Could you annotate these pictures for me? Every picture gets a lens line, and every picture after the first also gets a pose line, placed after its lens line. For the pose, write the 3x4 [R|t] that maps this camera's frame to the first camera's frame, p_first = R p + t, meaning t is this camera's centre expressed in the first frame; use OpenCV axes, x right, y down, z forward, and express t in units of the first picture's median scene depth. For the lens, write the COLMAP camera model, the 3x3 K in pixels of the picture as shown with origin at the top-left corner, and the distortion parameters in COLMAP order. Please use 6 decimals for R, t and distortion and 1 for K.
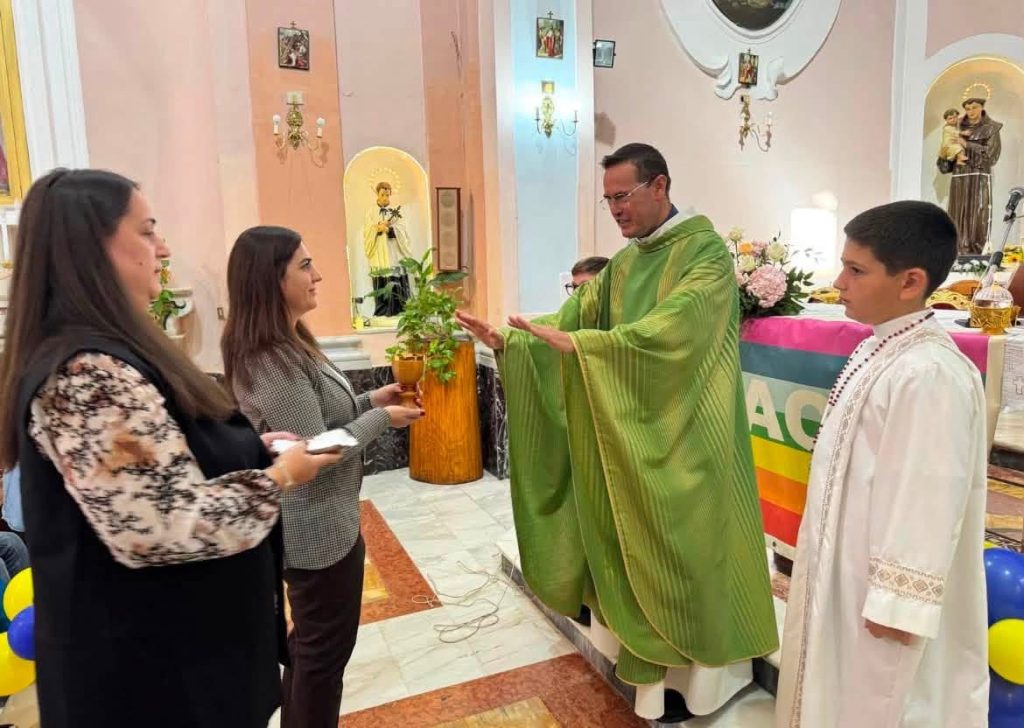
lens RADIAL K [[711.8, 0, 514.1], [0, 711.8, 370.2], [0, 0, 1]] dist [0.106273, -0.169529]
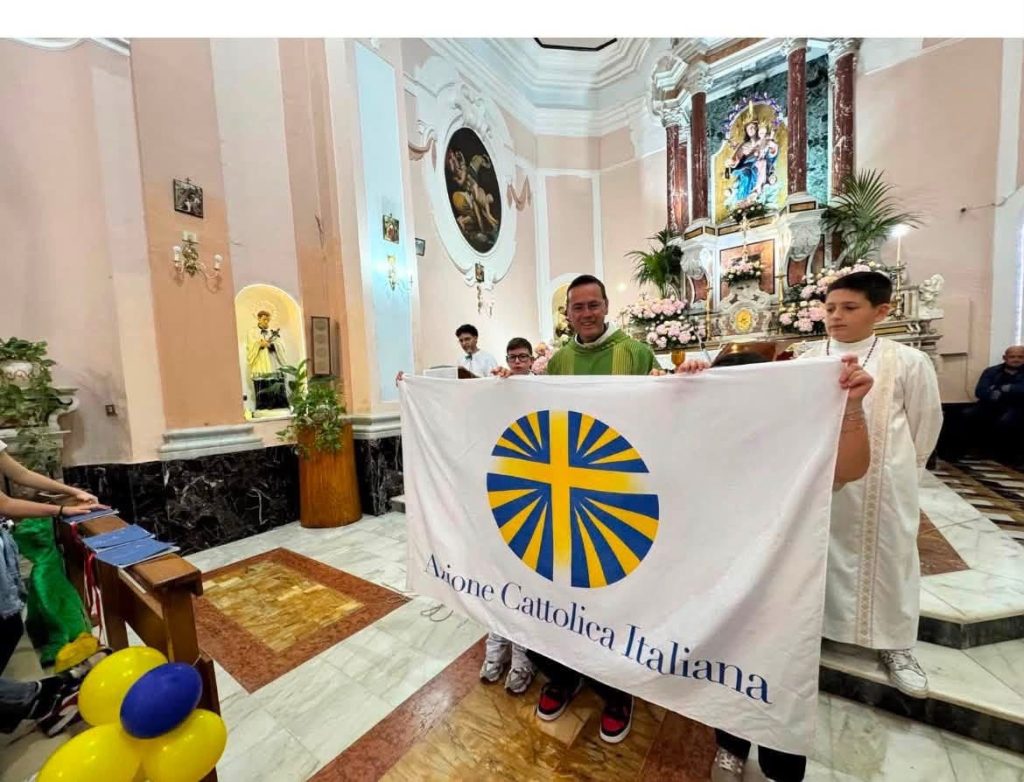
lens RADIAL K [[408.5, 0, 514.0], [0, 408.5, 418.9], [0, 0, 1]] dist [0.001086, 0.000151]
pose [[0.856089, -0.049577, 0.514445, -0.188293], [0.096821, 0.993150, -0.065409, 0.036773], [-0.507679, 0.105805, 0.855025, 0.129028]]
